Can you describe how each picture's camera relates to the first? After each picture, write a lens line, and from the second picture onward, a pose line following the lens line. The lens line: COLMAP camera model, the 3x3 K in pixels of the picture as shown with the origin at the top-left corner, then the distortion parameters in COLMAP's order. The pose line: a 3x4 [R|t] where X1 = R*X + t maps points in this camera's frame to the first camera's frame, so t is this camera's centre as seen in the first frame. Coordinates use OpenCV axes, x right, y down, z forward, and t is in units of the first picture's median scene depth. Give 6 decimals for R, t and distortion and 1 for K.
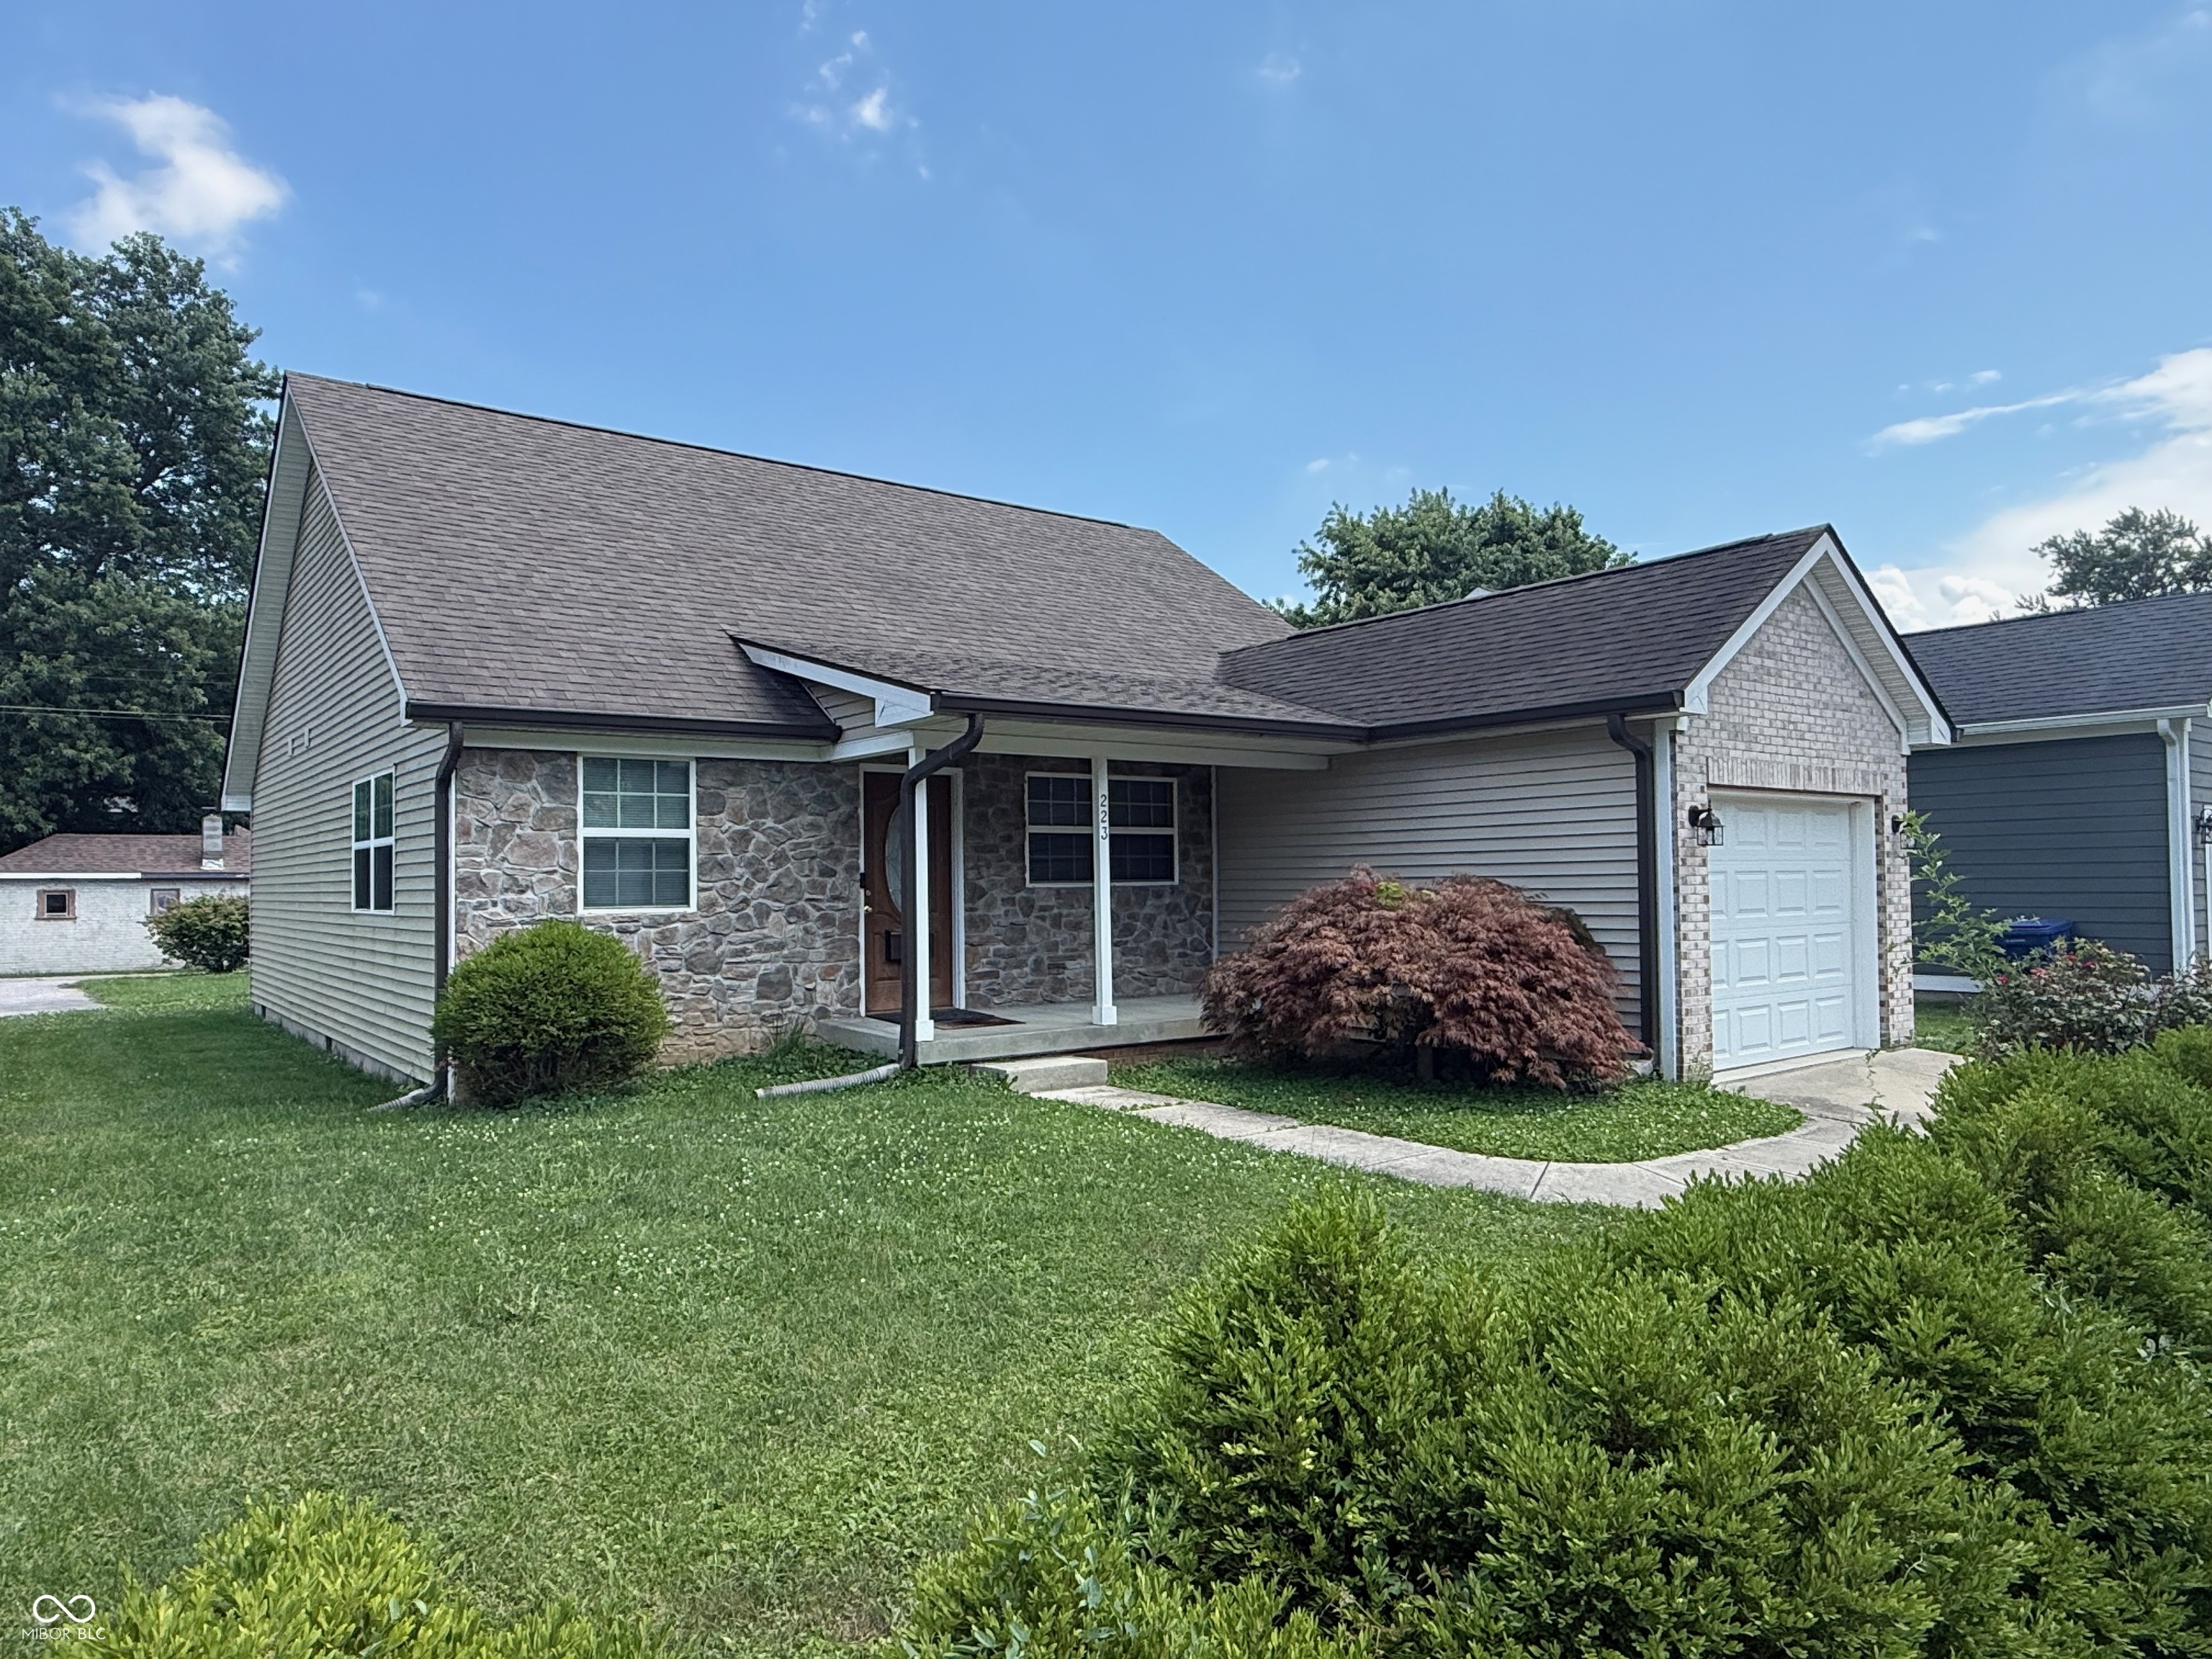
lens RADIAL K [[1416.8, 0, 1095.4], [0, 1416.8, 837.4], [0, 0, 1]] dist [0.000114, 0.000553]
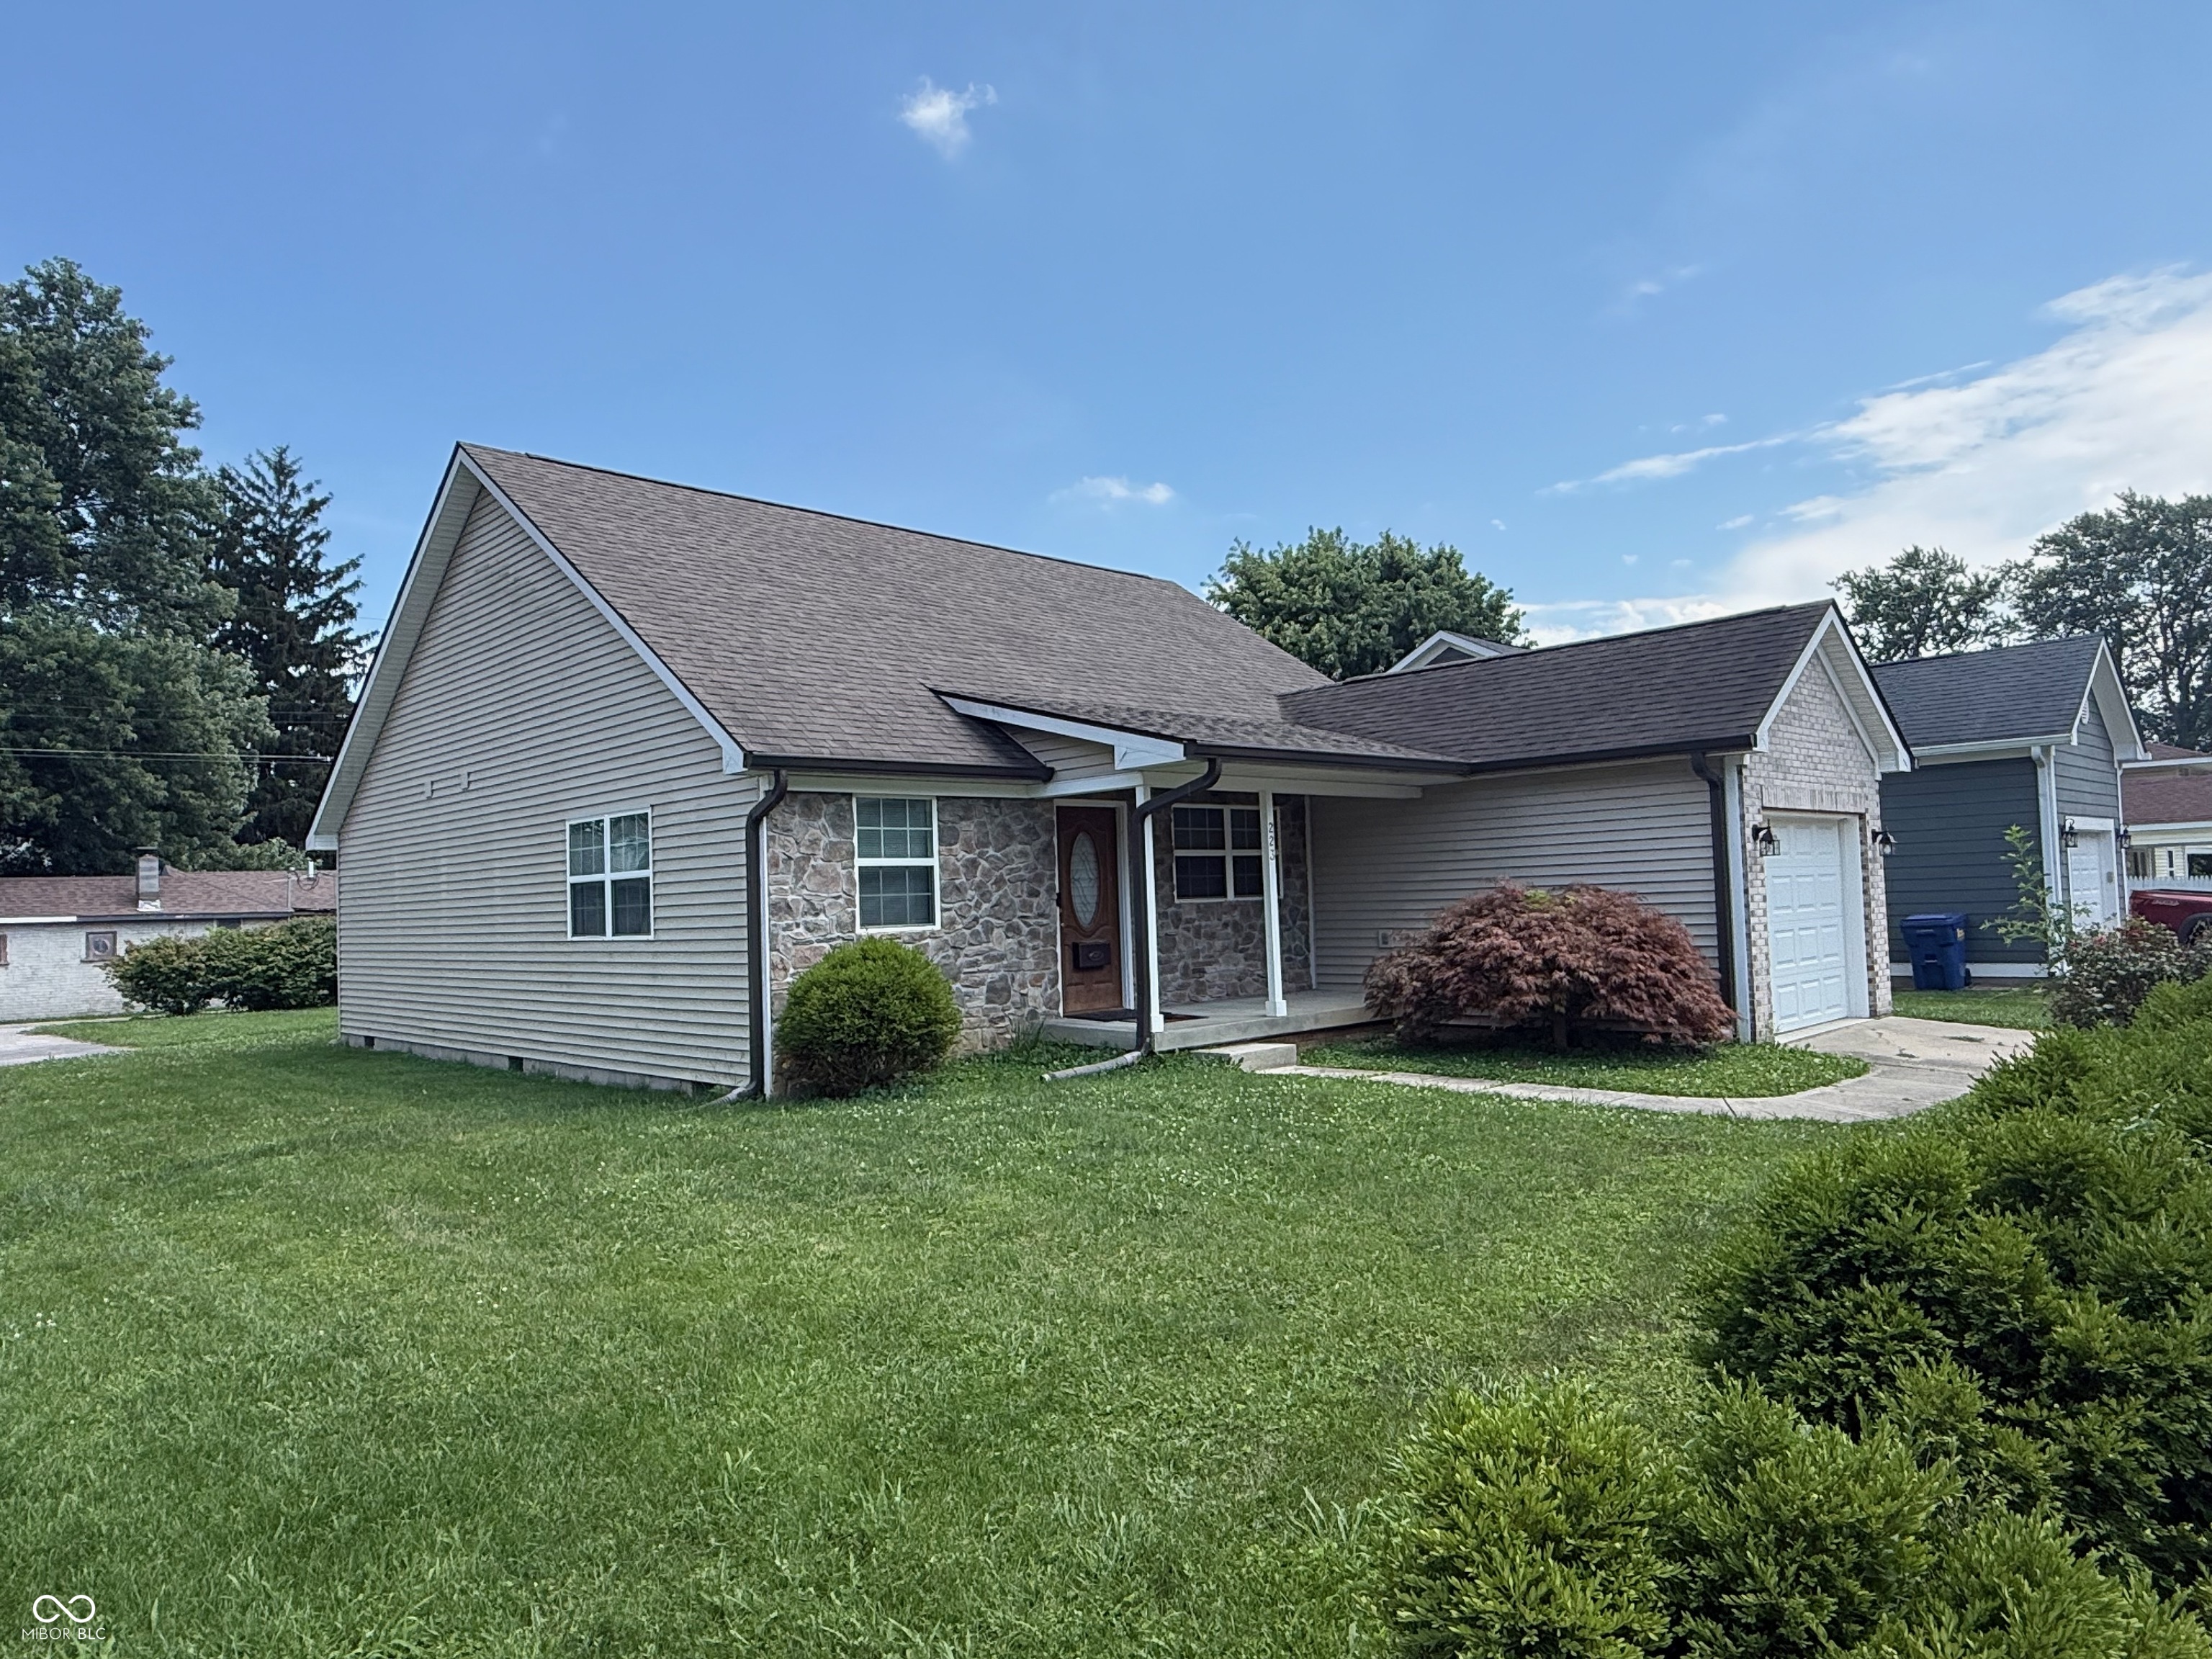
lens RADIAL K [[1421.4, 0, 1109.5], [0, 1421.4, 834.4], [0, 0, 1]] dist [-0.003046, -0.001032]
pose [[0.992059, -0.016686, 0.124662, -0.279971], [0.018928, 0.999679, -0.016825, -0.002709], [-0.124341, 0.019051, 0.992057, -0.167066]]
